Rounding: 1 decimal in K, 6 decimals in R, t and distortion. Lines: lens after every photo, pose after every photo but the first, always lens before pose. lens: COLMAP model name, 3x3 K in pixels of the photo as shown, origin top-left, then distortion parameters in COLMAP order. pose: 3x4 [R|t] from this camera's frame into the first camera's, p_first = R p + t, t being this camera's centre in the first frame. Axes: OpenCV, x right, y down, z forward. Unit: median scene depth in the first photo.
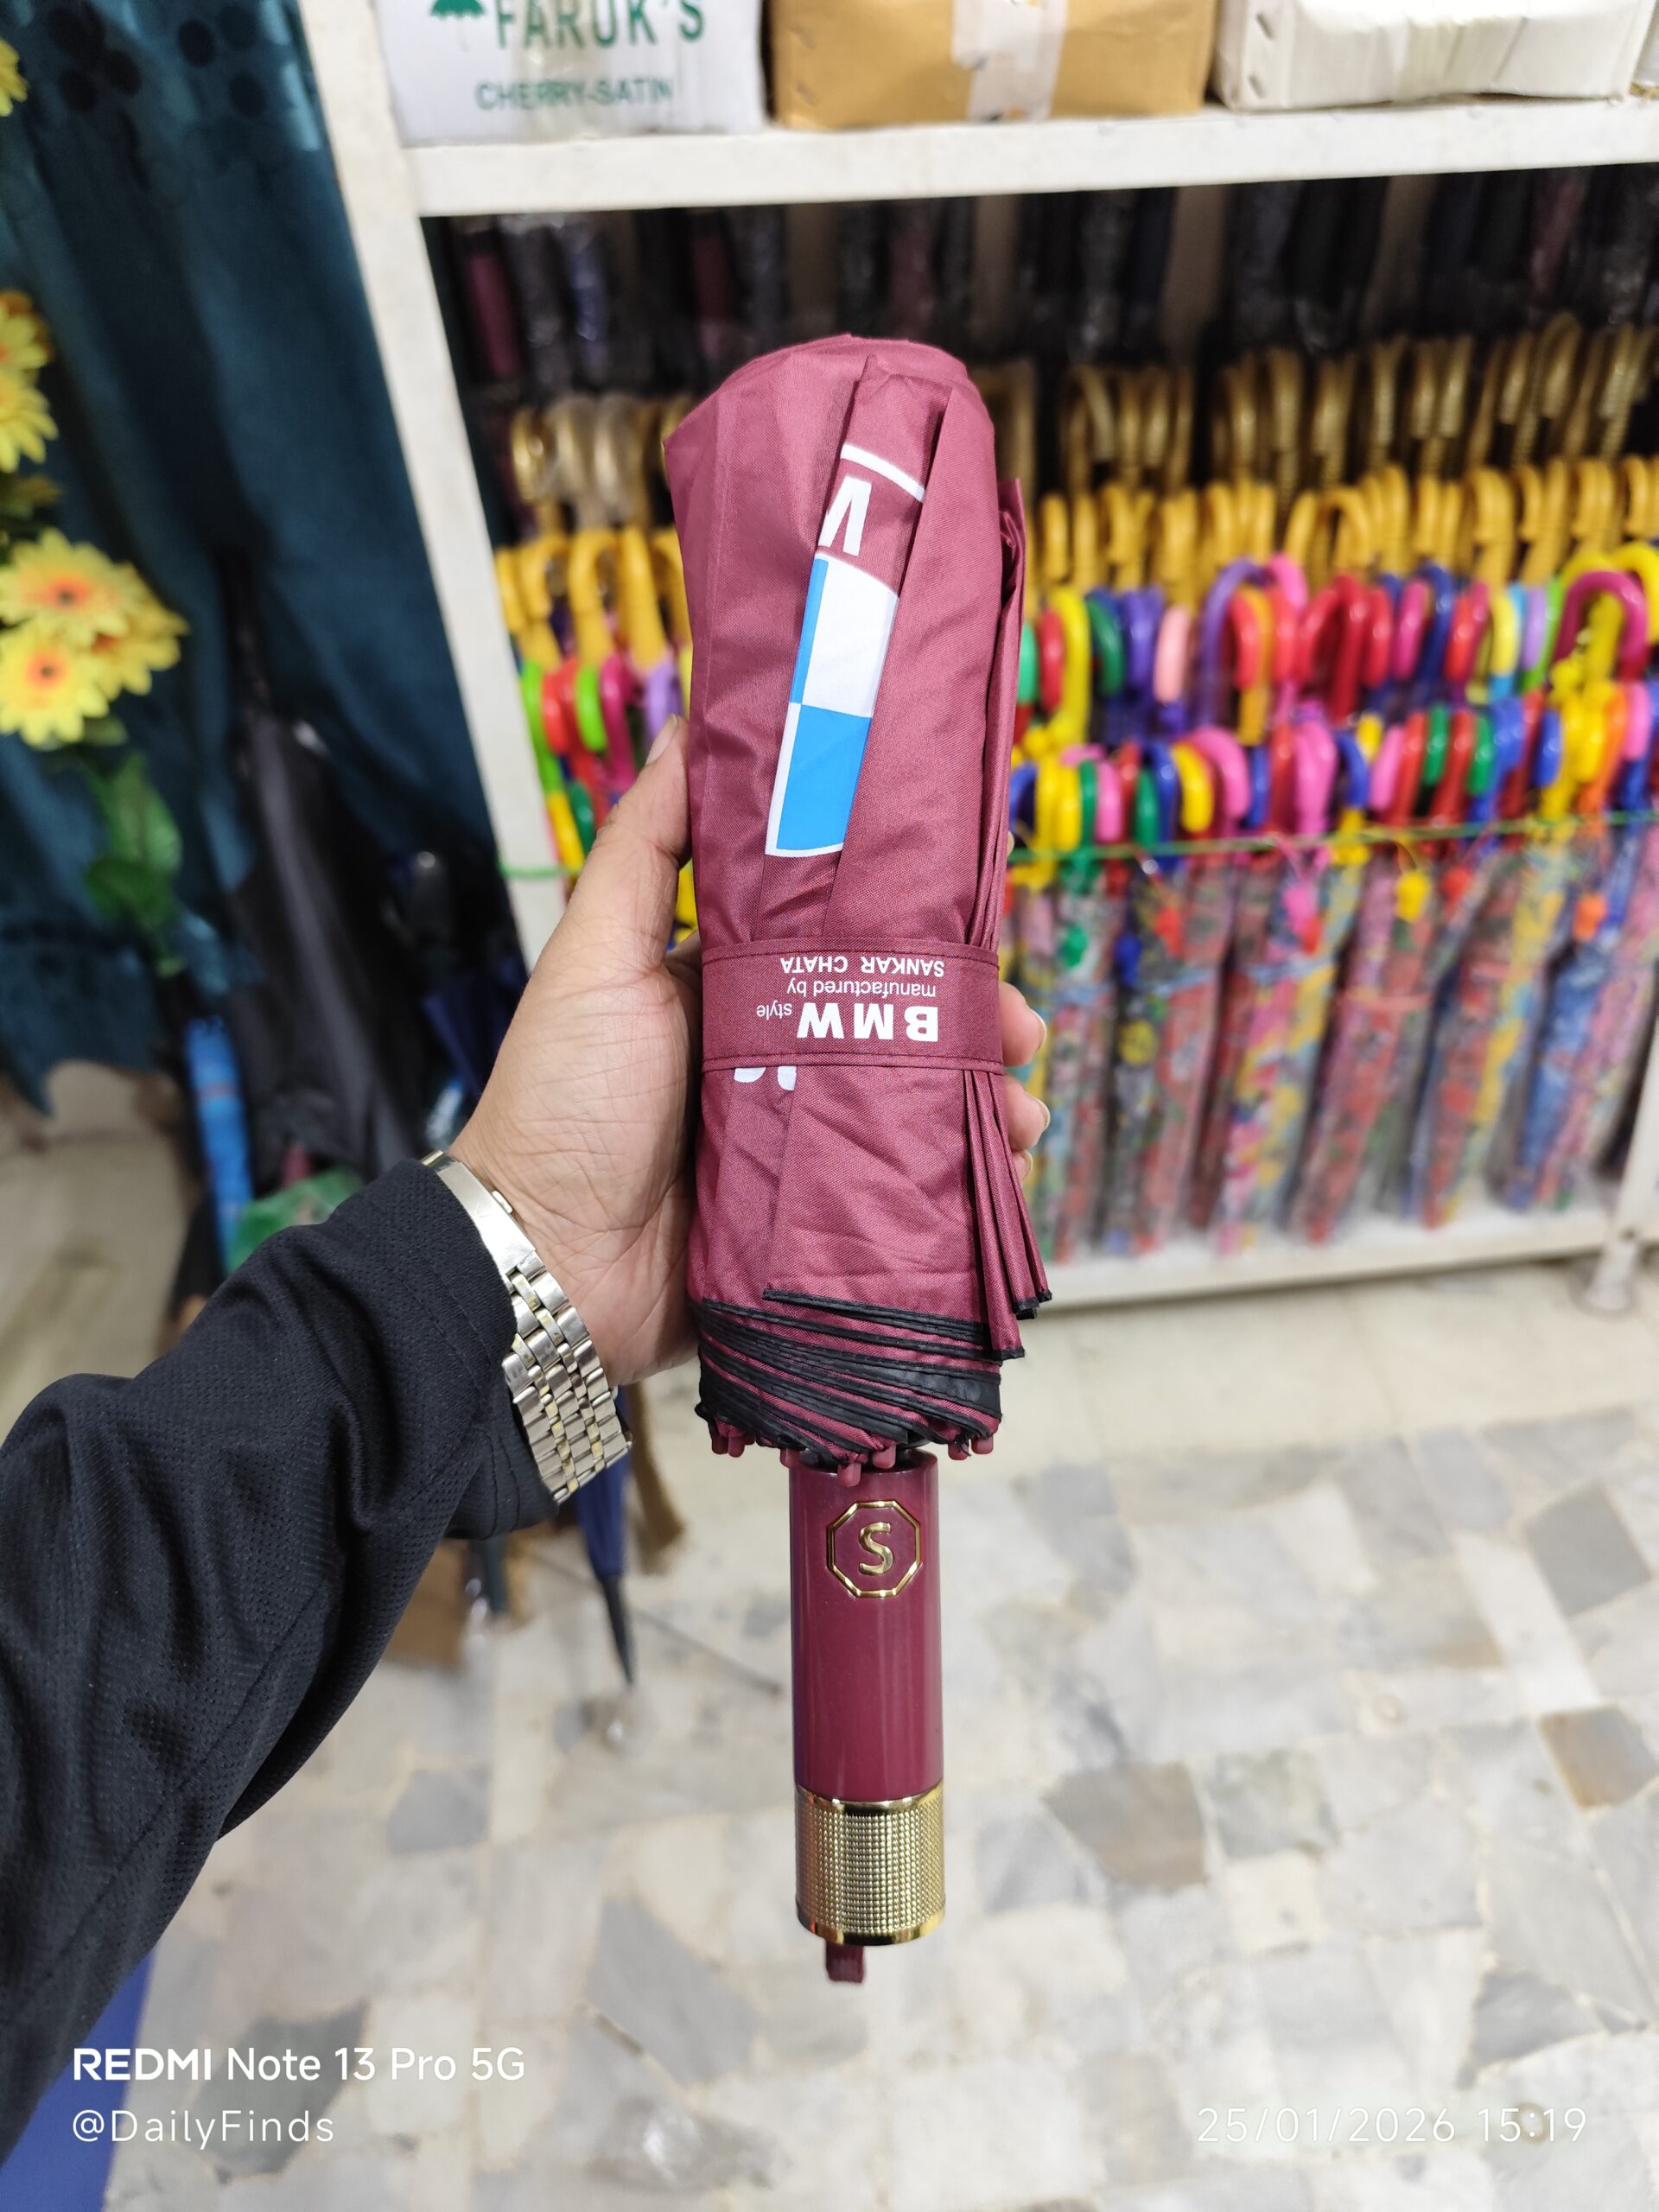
lens RADIAL K [[1527.7, 0, 849.1], [0, 1527.7, 1108.3], [0, 0, 1]] dist [0.019978, -0.027286]
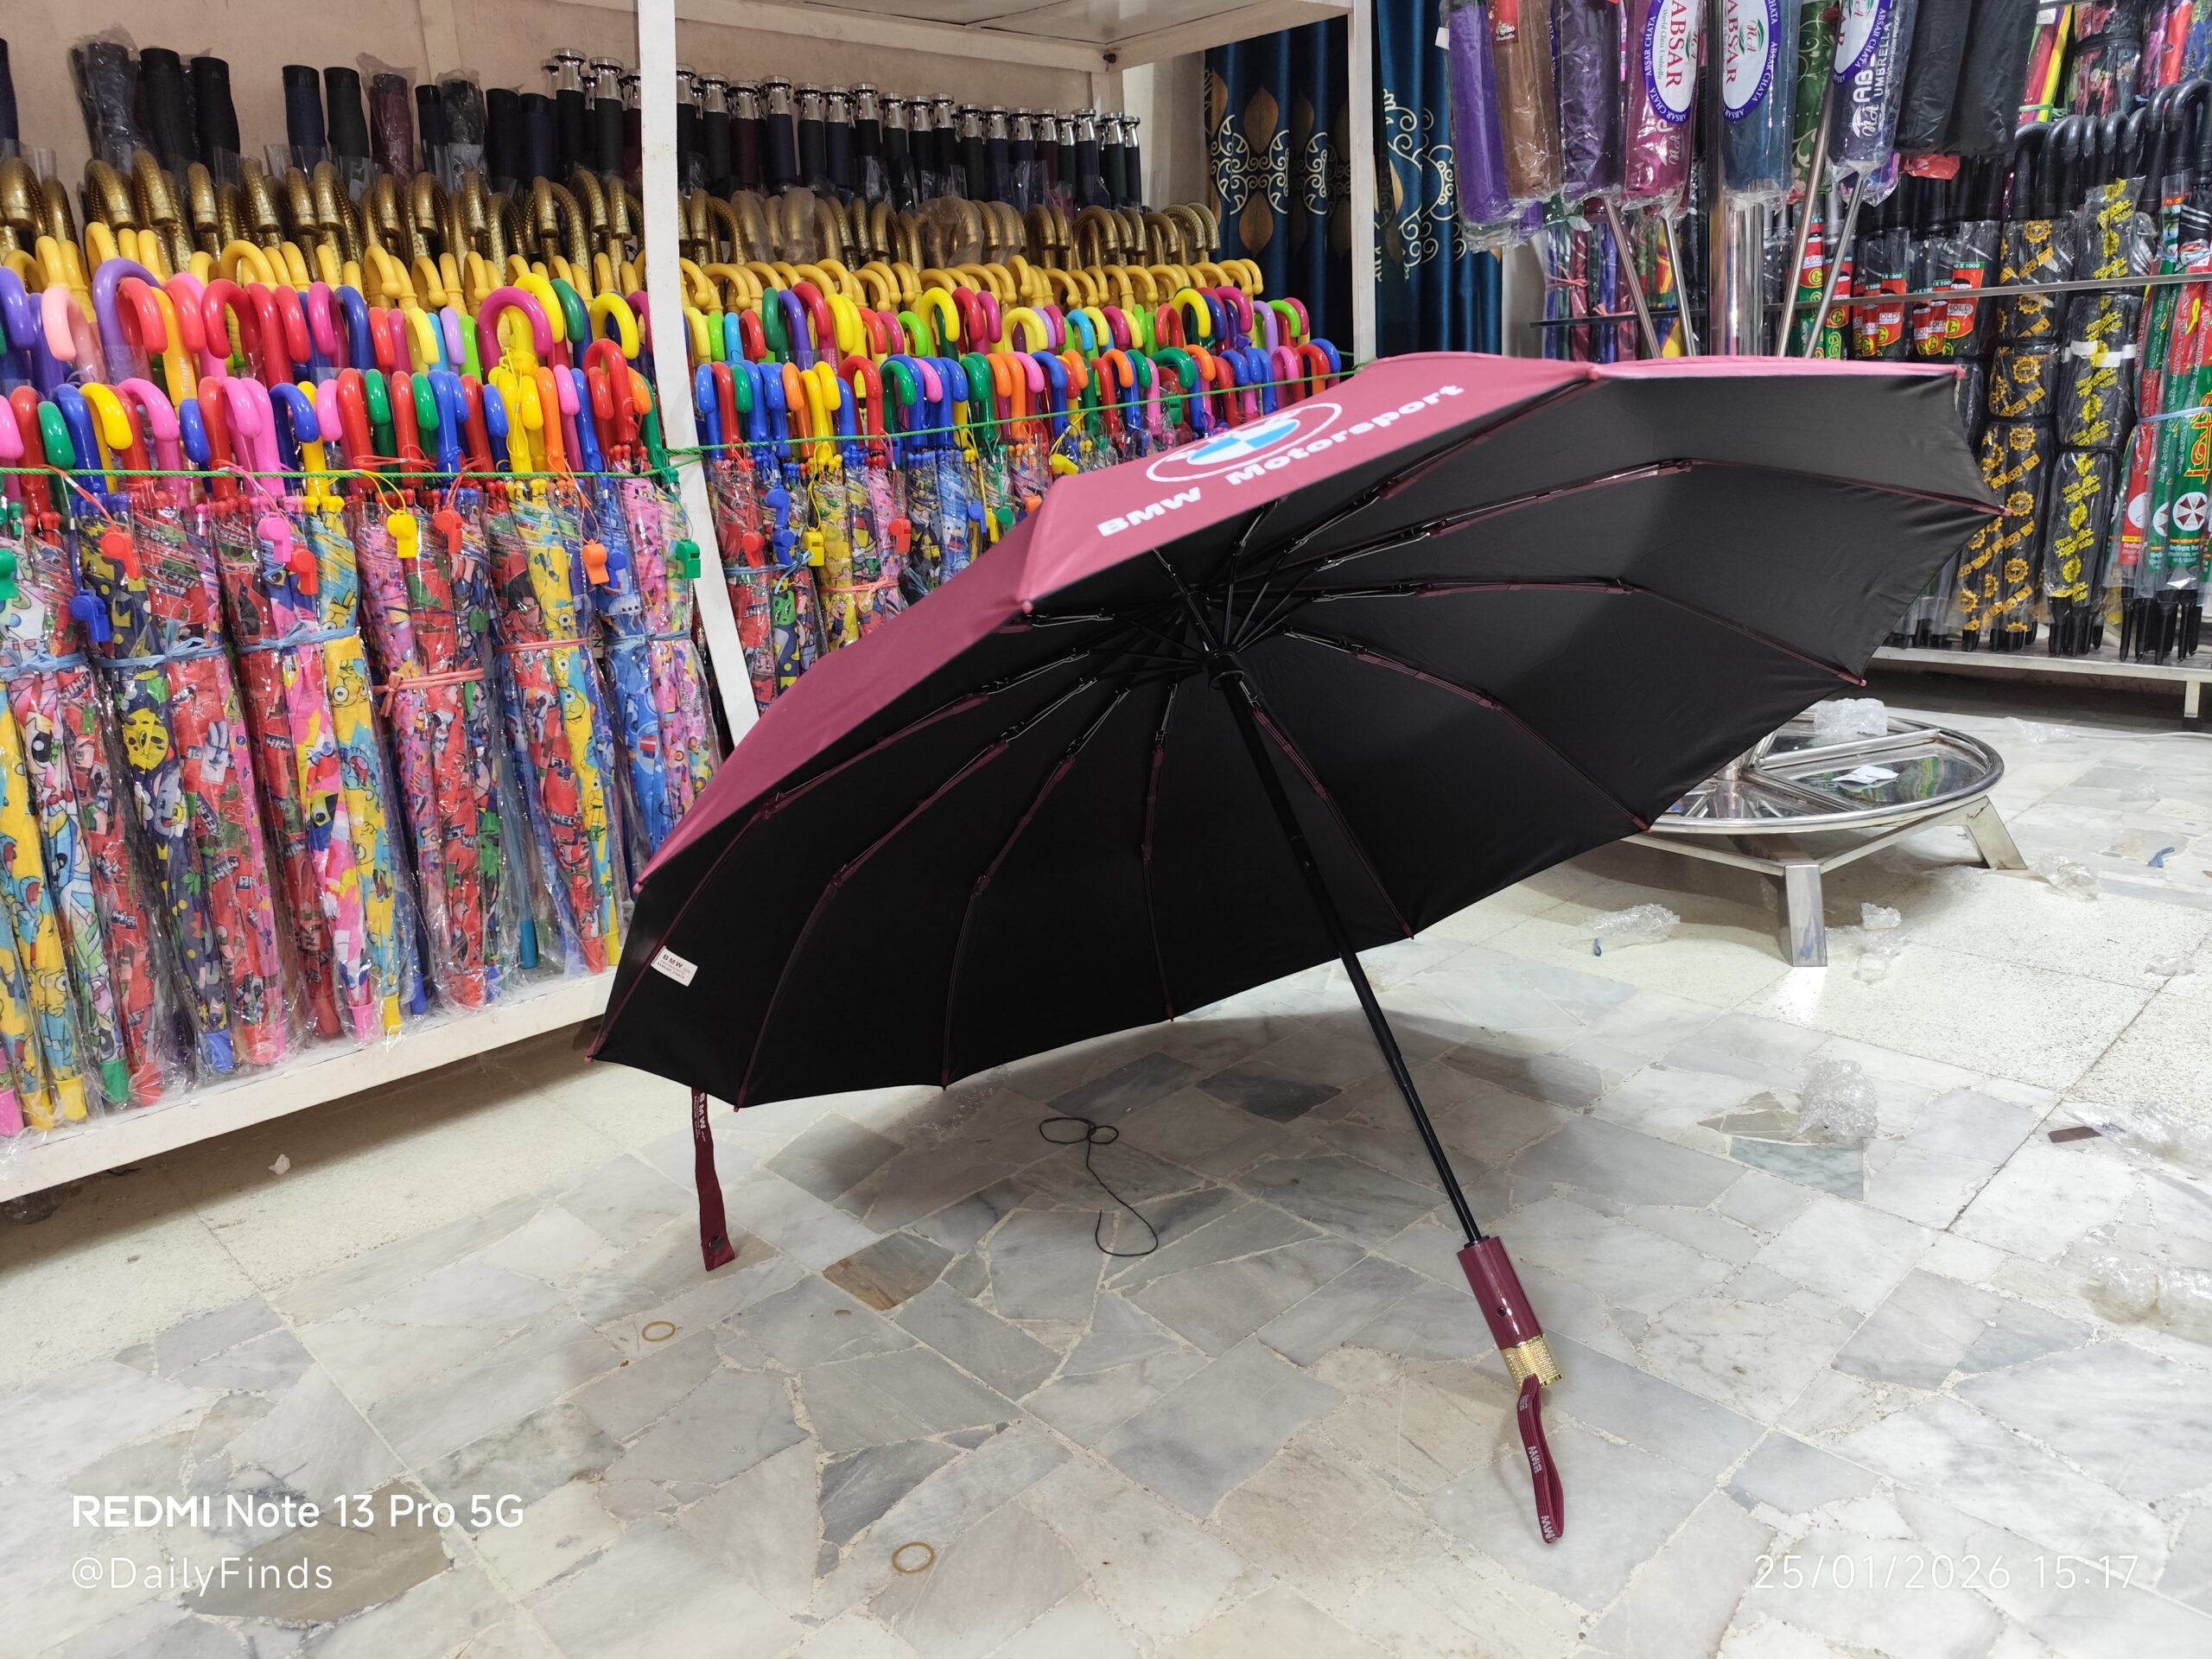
lens RADIAL K [[1527.7, 0, 1113.8], [0, 1527.7, 826.2], [0, 0, 1]] dist [0.019978, -0.027286]
pose [[0.787658, -0.160632, 0.594805, 0.103084], [0.427738, 0.837408, -0.340275, 0.565485], [-0.443435, 0.522441, 0.728300, 0.157824]]
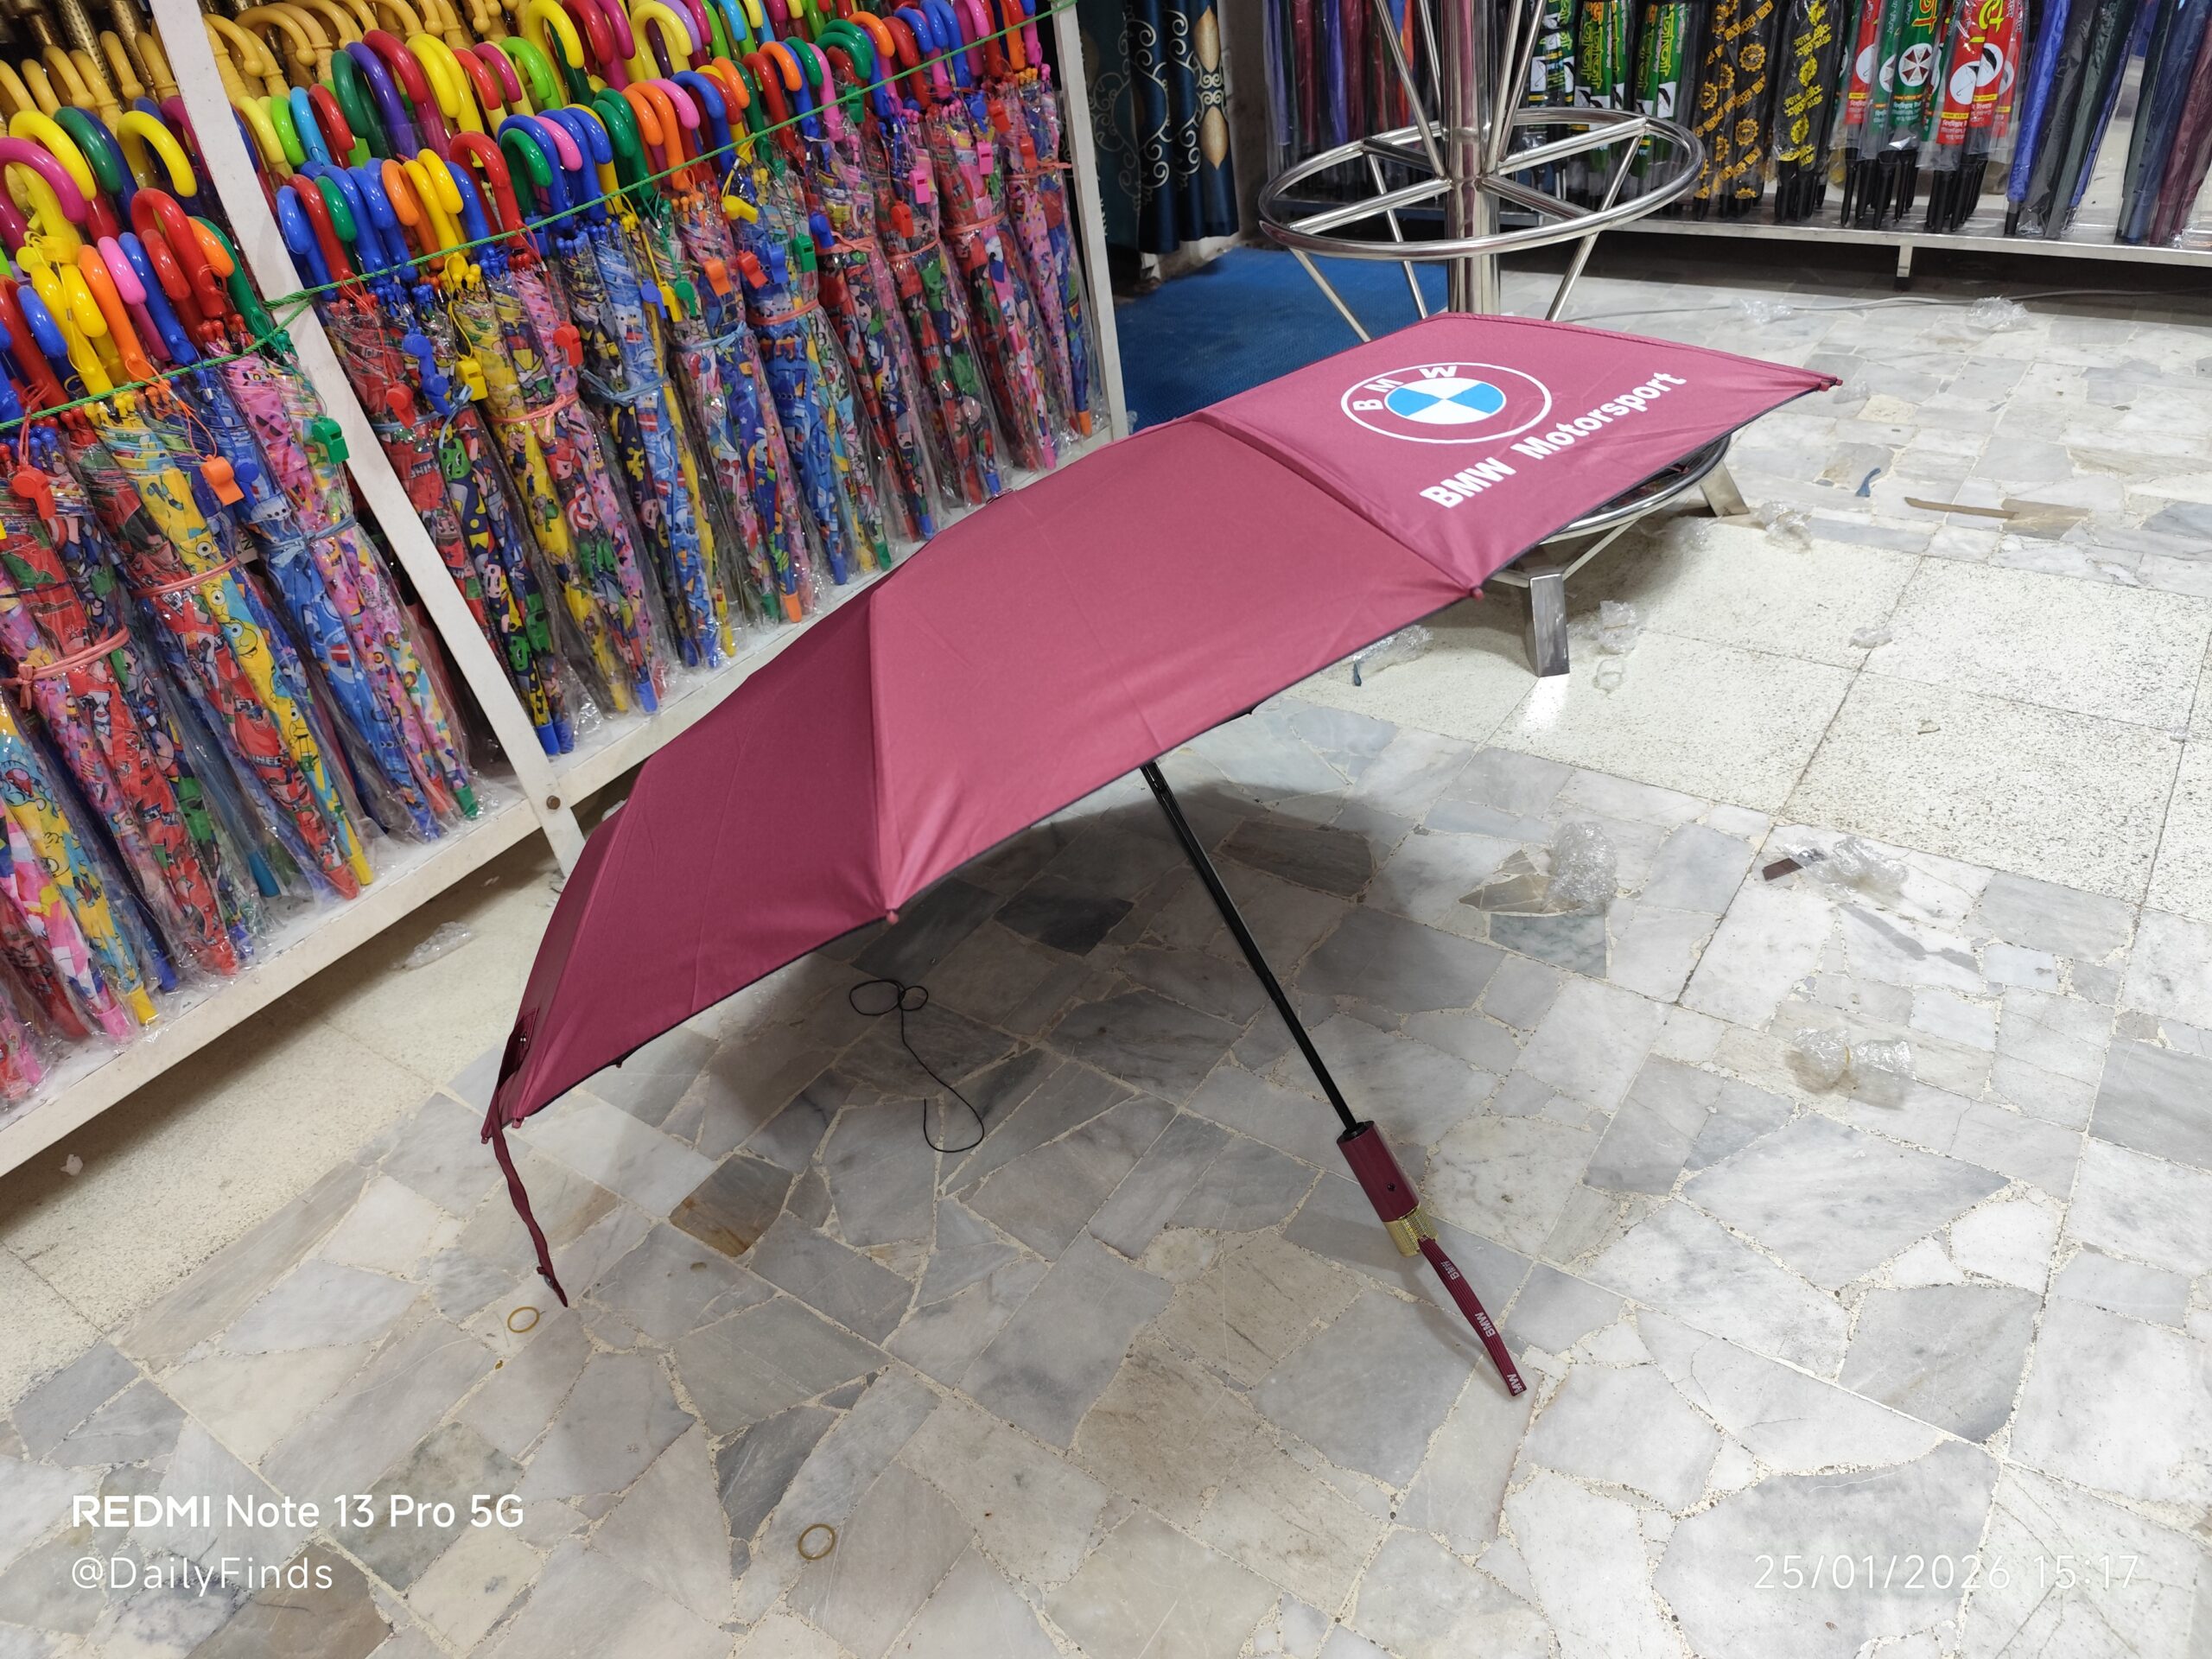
lens RADIAL K [[1527.7, 0, 1111.7], [0, 1527.7, 829.5], [0, 0, 1]] dist [0.019978, -0.027286]
pose [[0.654427, -0.461217, 0.599170, 0.186317], [0.567639, 0.823165, 0.013651, 0.351718], [-0.499512, 0.331178, 0.800505, 0.061037]]
